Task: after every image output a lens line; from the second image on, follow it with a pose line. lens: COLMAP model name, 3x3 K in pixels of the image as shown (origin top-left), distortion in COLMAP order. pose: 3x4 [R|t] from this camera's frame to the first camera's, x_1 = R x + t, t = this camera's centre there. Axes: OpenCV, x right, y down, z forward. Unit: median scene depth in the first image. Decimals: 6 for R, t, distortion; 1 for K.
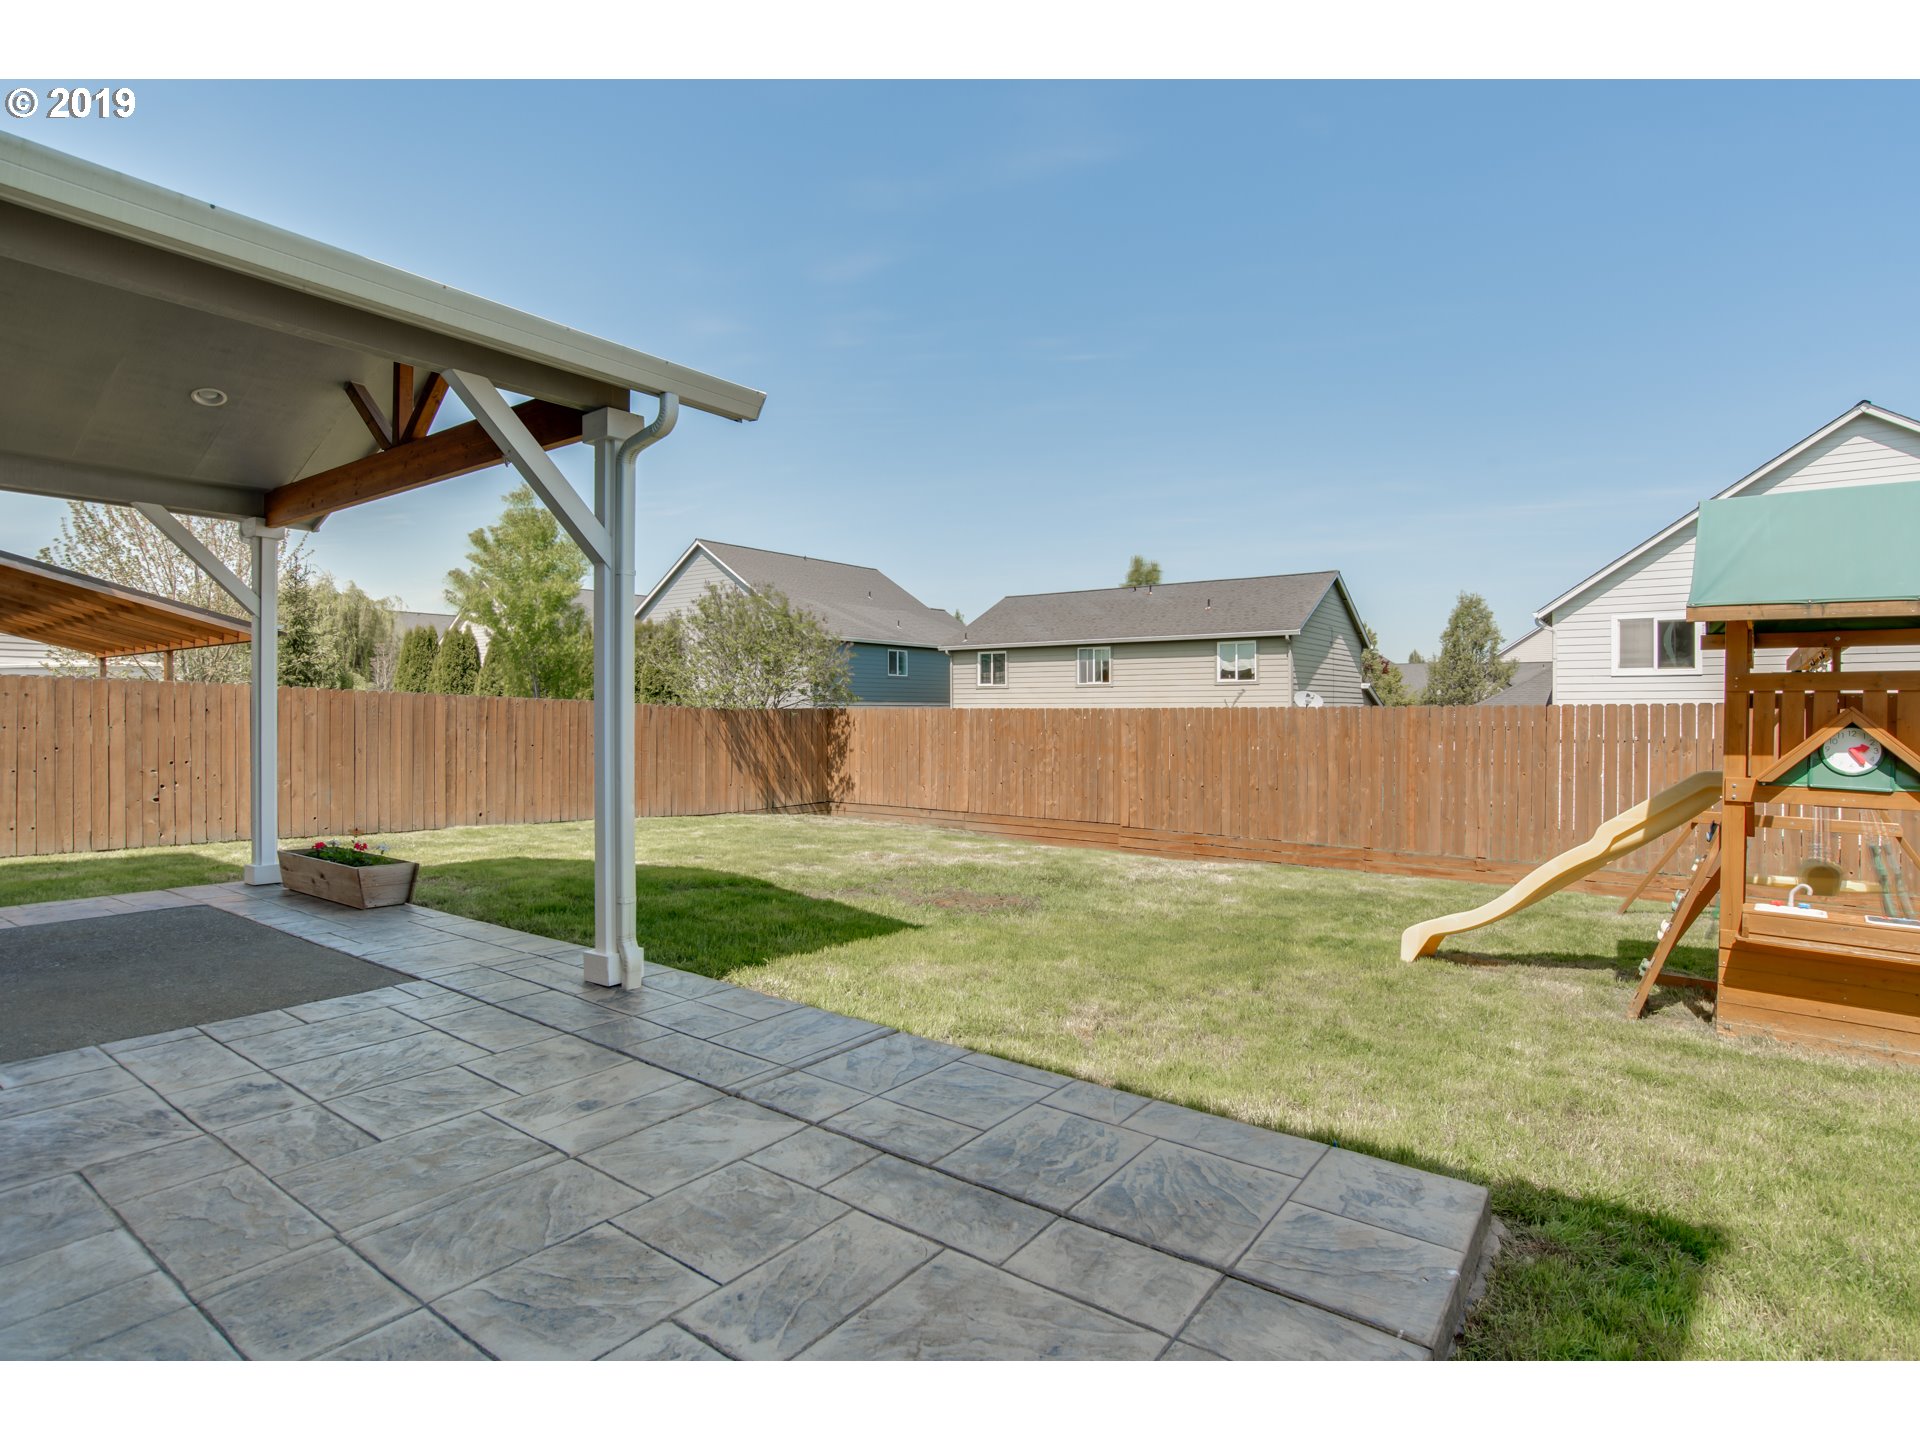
lens RADIAL K [[983.3, 0, 972.0], [0, 983.3, 713.8], [0, 0, 1]] dist [-0.054006, 0.021394]
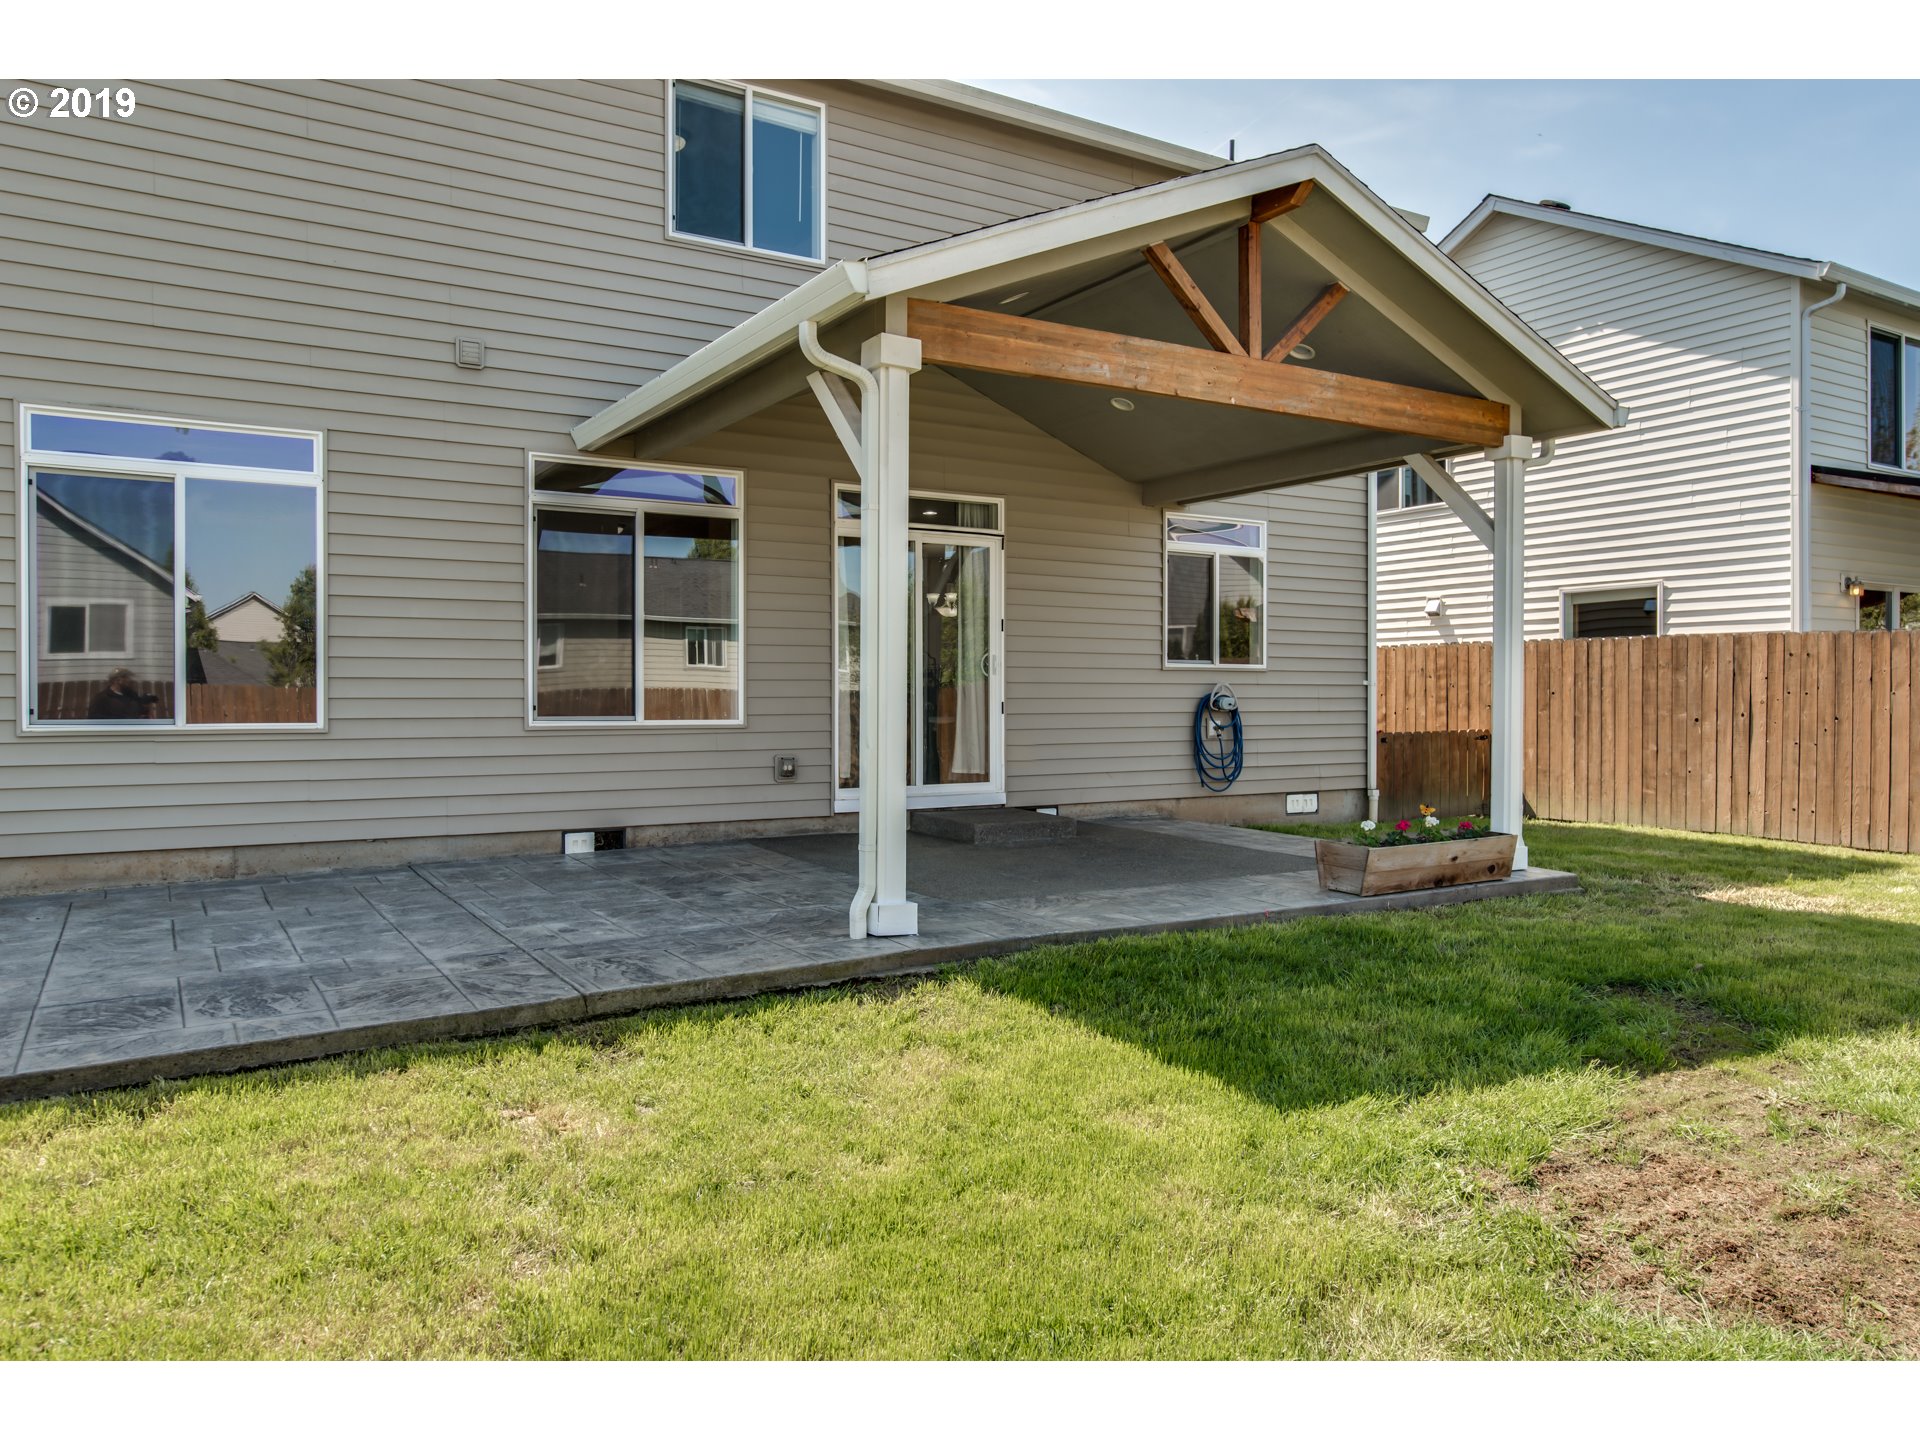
lens RADIAL K [[1342.2, 0, 980.7], [0, 1342.2, 719.6], [0, 0, 1]] dist [-0.029526, 0.028591]
pose [[-0.379767, 0.015206, -0.924957, 0.955924], [-0.002554, 0.999844, 0.017485, 0.046341], [0.925078, 0.009002, -0.379669, 1.848790]]
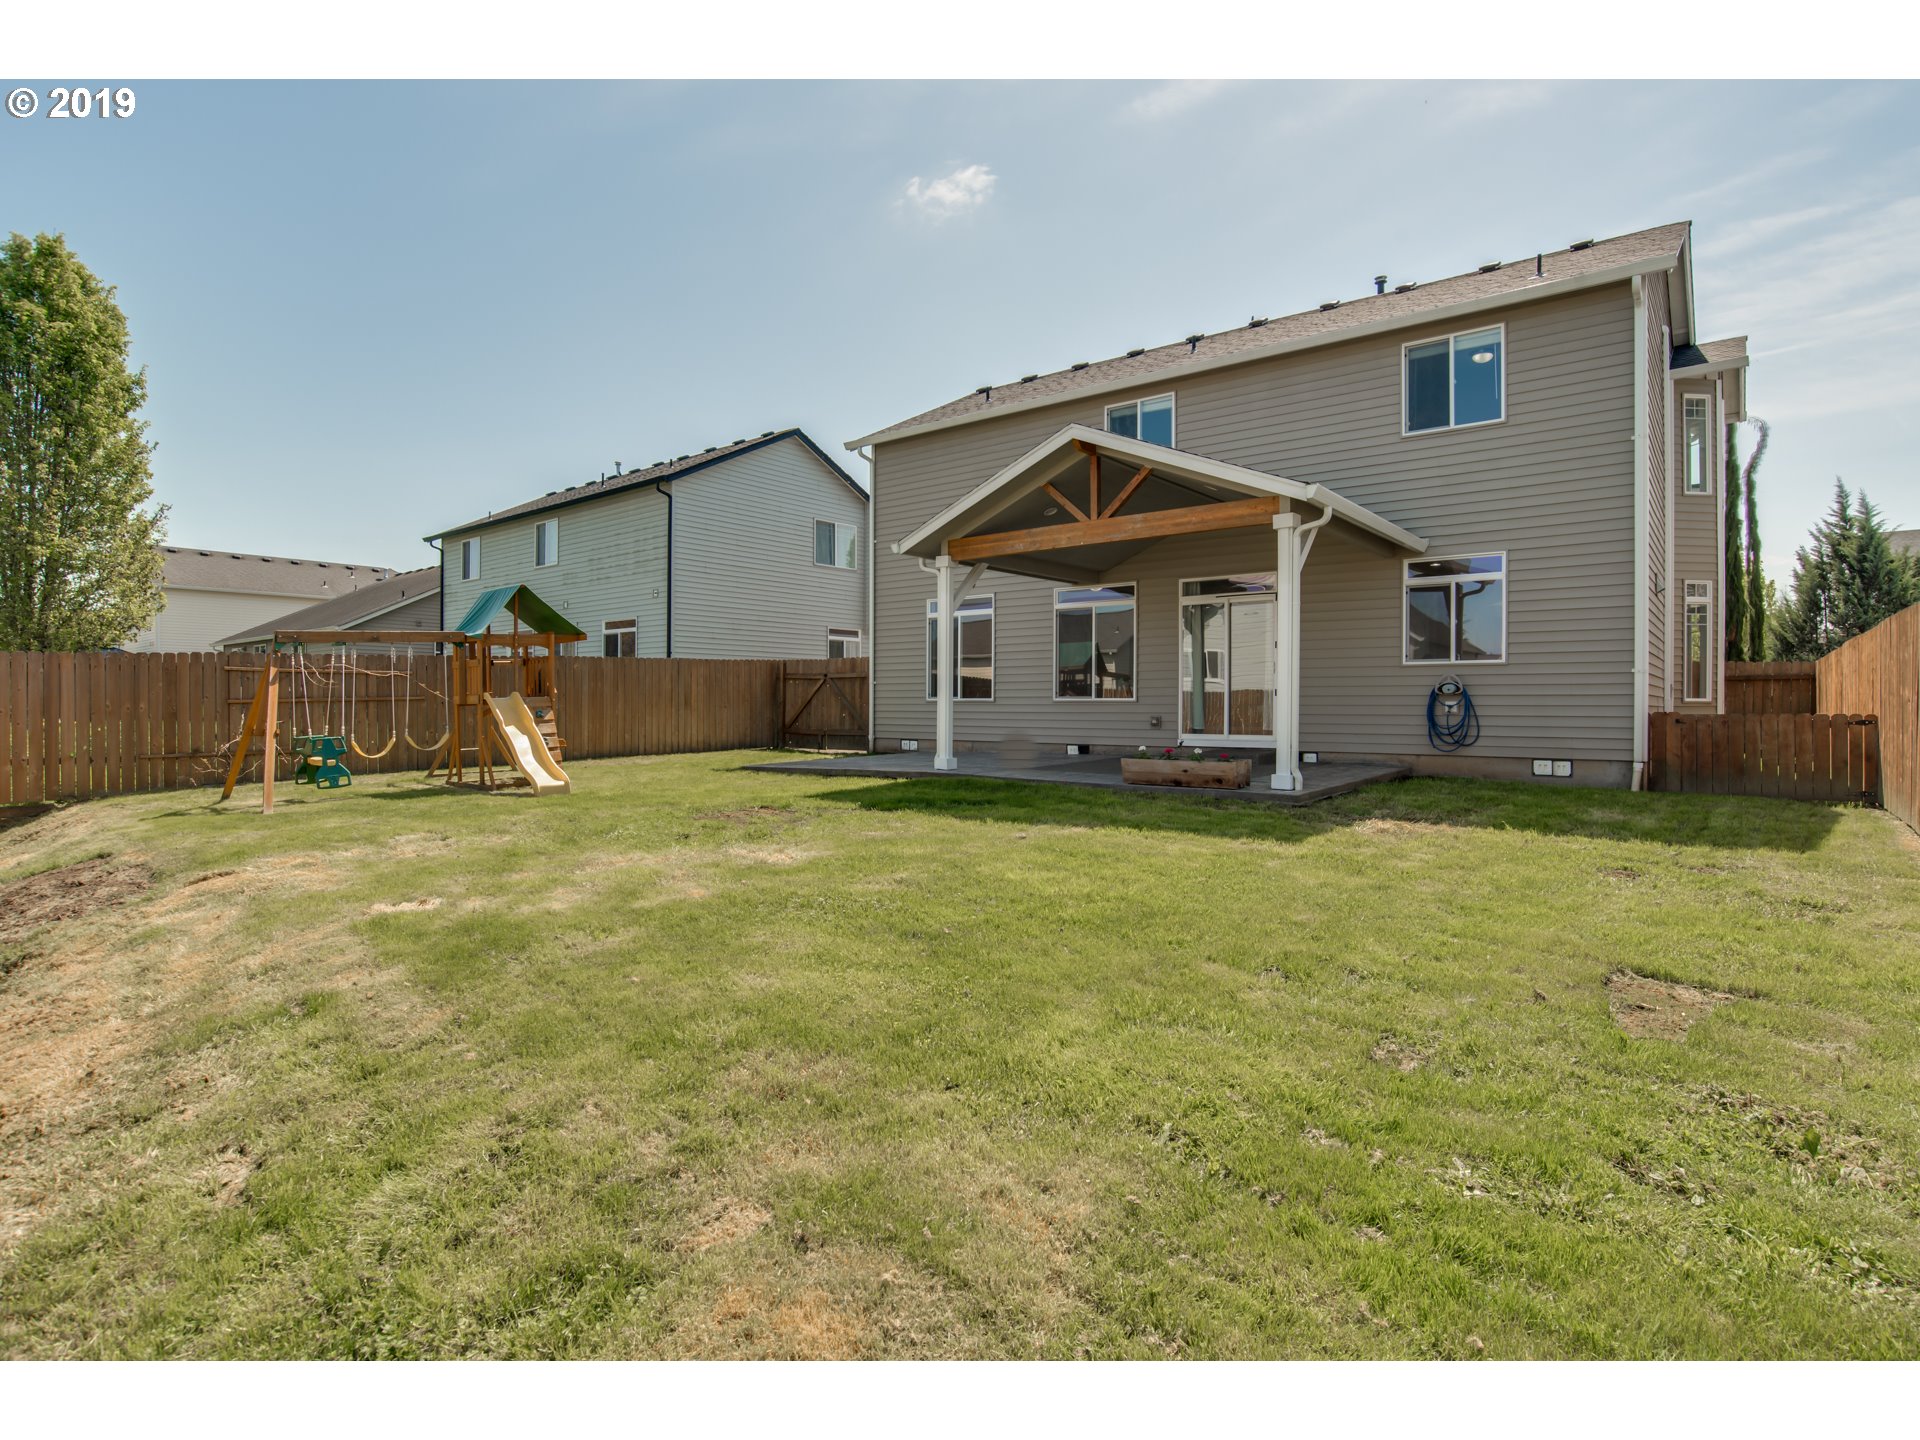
lens RADIAL K [[983.3, 0, 972.0], [0, 983.3, 713.8], [0, 0, 1]] dist [-0.054006, 0.021394]
pose [[-0.998006, -0.000217, 0.063121, -0.704911], [0.000744, 0.999884, 0.015205, 0.091856], [-0.063117, 0.015221, -0.997890, 4.291614]]
